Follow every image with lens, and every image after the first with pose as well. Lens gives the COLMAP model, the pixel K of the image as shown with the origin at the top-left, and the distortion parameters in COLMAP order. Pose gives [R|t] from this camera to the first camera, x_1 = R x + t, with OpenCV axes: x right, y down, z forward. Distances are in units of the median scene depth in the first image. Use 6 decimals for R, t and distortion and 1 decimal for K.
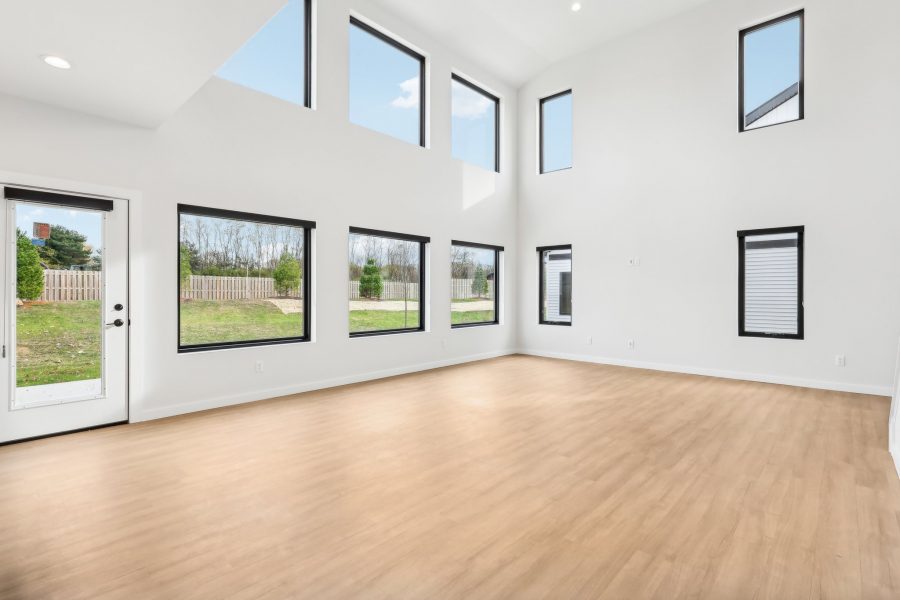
lens RADIAL K [[427.9, 0, 448.9], [0, 427.9, 295.8], [0, 0, 1]] dist [0.000160, 0.000513]
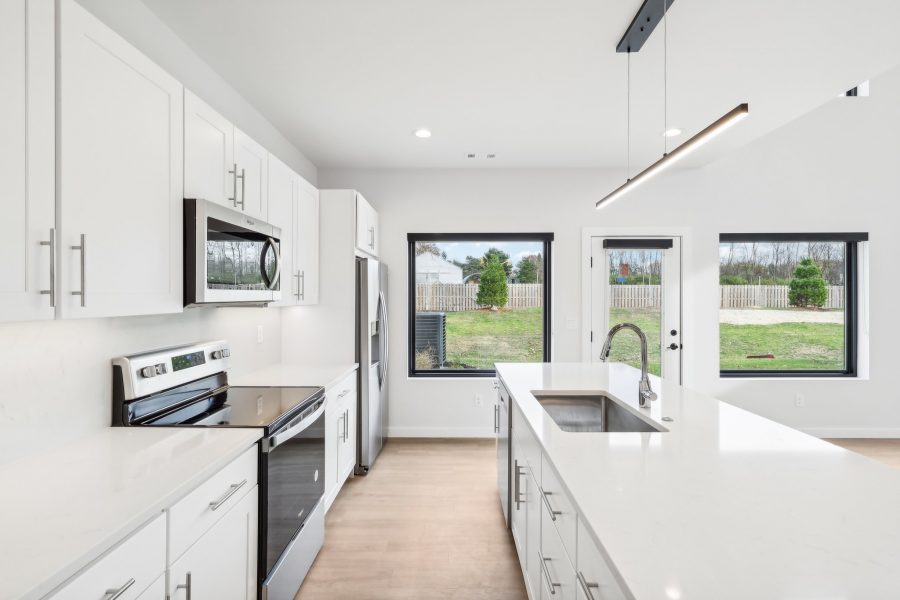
lens RADIAL K [[424.7, 0, 448.9], [0, 424.7, 295.9], [0, 0, 1]] dist [-0.001328, 0.000401]
pose [[0.670786, -0.004692, -0.741636, -0.155222], [-0.002149, 0.999963, -0.008270, -0.027160], [0.741648, 0.007141, 0.670751, -0.086929]]
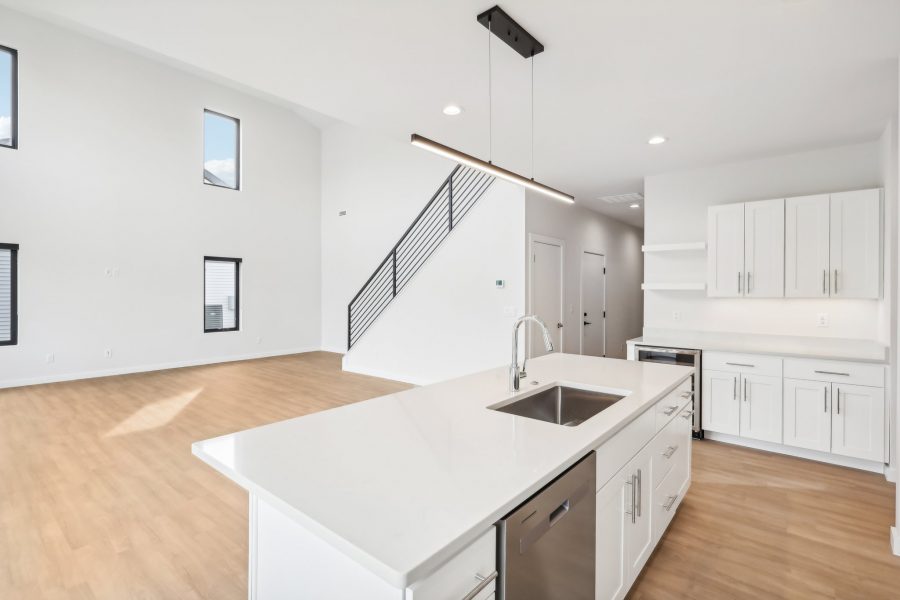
lens RADIAL K [[424.7, 0, 448.9], [0, 424.7, 295.9], [0, 0, 1]] dist [-0.001328, 0.000401]
pose [[-0.050190, -0.012760, 0.998658, -0.513618], [0.001030, 0.999917, 0.012828, -0.029212], [-0.998739, 0.001672, -0.050173, 0.203213]]
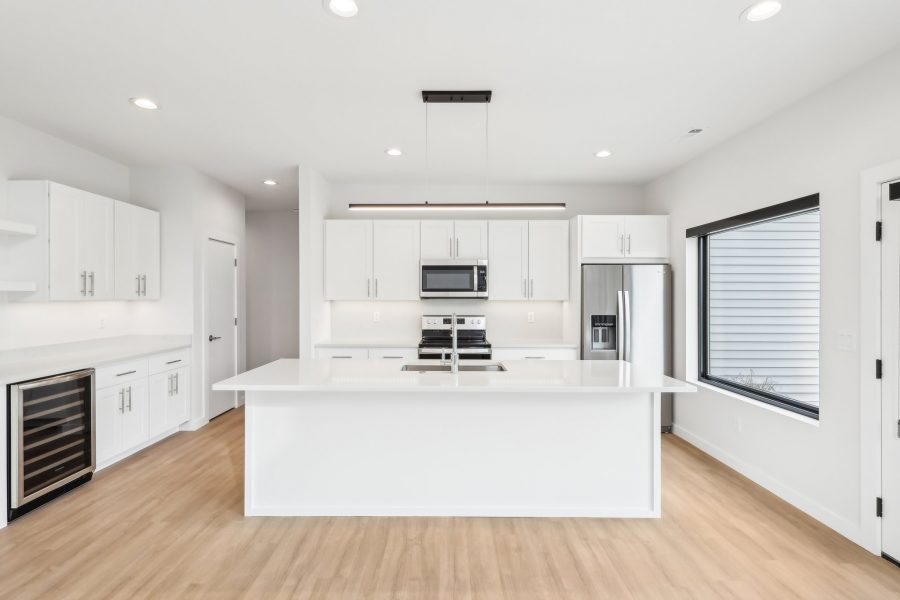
lens RADIAL K [[427.9, 0, 448.9], [0, 427.9, 295.8], [0, 0, 1]] dist [0.000160, 0.000513]
pose [[-0.730806, -0.005504, -0.682563, -0.023305], [-0.008631, 0.999962, 0.001179, -0.029084], [0.682531, 0.006753, -0.730825, 0.393274]]
